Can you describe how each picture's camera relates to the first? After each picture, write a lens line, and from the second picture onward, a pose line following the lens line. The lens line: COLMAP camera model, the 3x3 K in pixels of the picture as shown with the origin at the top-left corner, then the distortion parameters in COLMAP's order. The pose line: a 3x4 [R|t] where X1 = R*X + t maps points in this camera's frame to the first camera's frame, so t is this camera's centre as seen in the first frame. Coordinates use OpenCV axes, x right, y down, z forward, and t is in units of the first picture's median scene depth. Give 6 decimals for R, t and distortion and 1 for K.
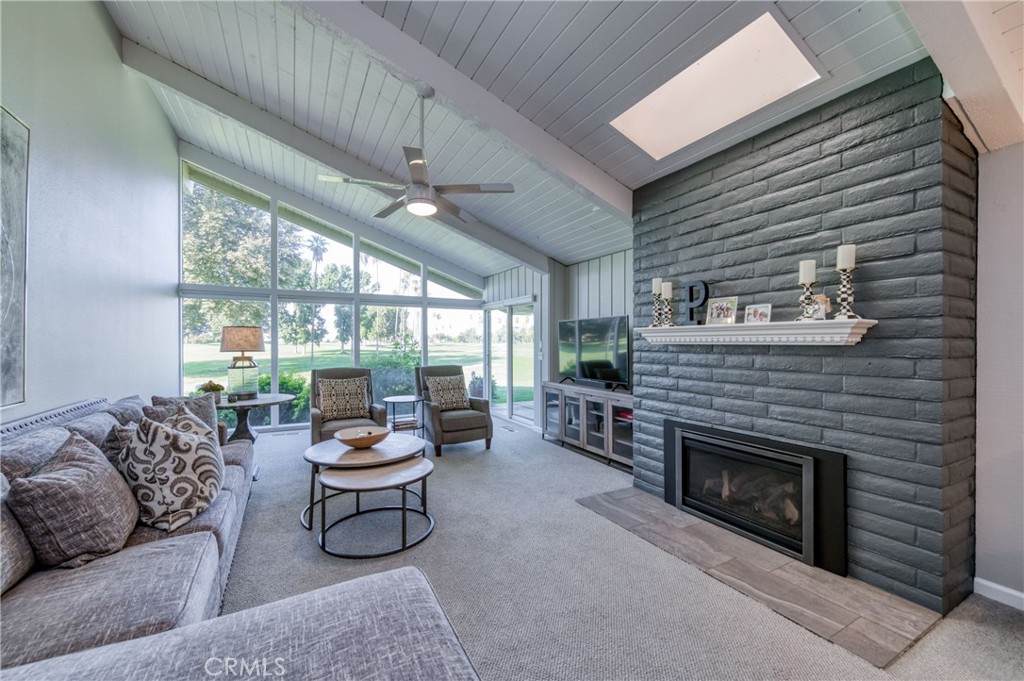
lens RADIAL K [[403.1, 0, 508.1], [0, 403.1, 341.2], [0, 0, 1]] dist [-0.000960, -0.000446]
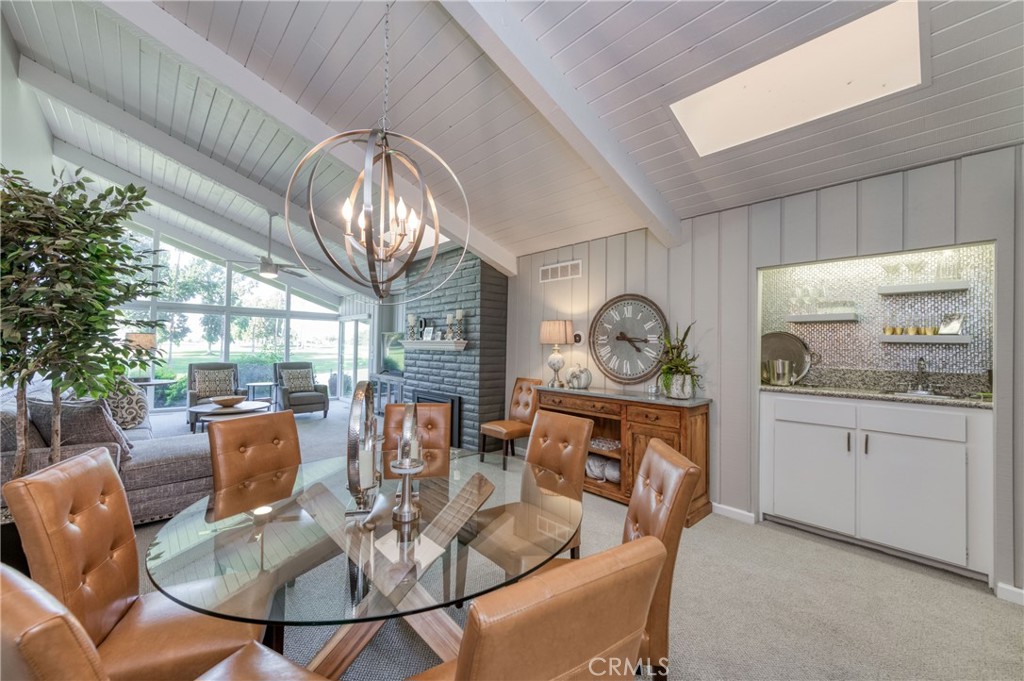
lens RADIAL K [[403.1, 0, 518.8], [0, 403.1, 340.4], [0, 0, 1]] dist [-0.000960, -0.000446]
pose [[0.964700, 0.020989, 0.262515, 0.220510], [-0.017837, 0.999737, -0.014383, -0.009576], [-0.262748, 0.009193, 0.964821, -0.574389]]
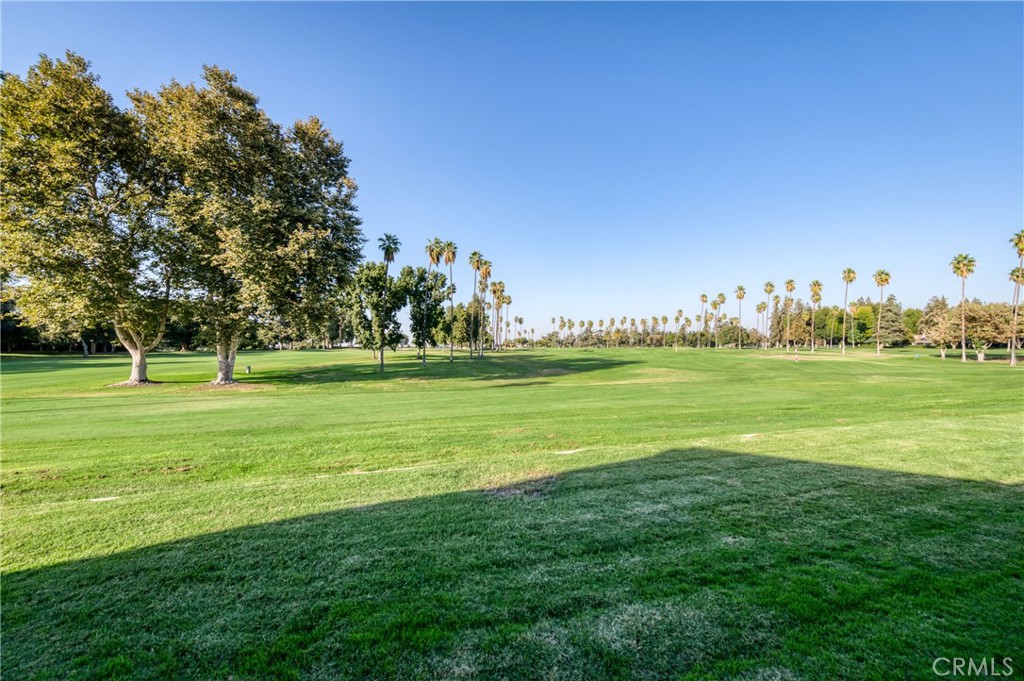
lens RADIAL K [[403.1, 0, 506.2], [0, 403.1, 341.1], [0, 0, 1]] dist [-0.000960, -0.000446]
pose [[0.977128, -0.008669, -0.212476, -0.028435], [0.005975, 0.999893, -0.013316, 0.019310], [0.212569, 0.011742, 0.977076, 1.089605]]
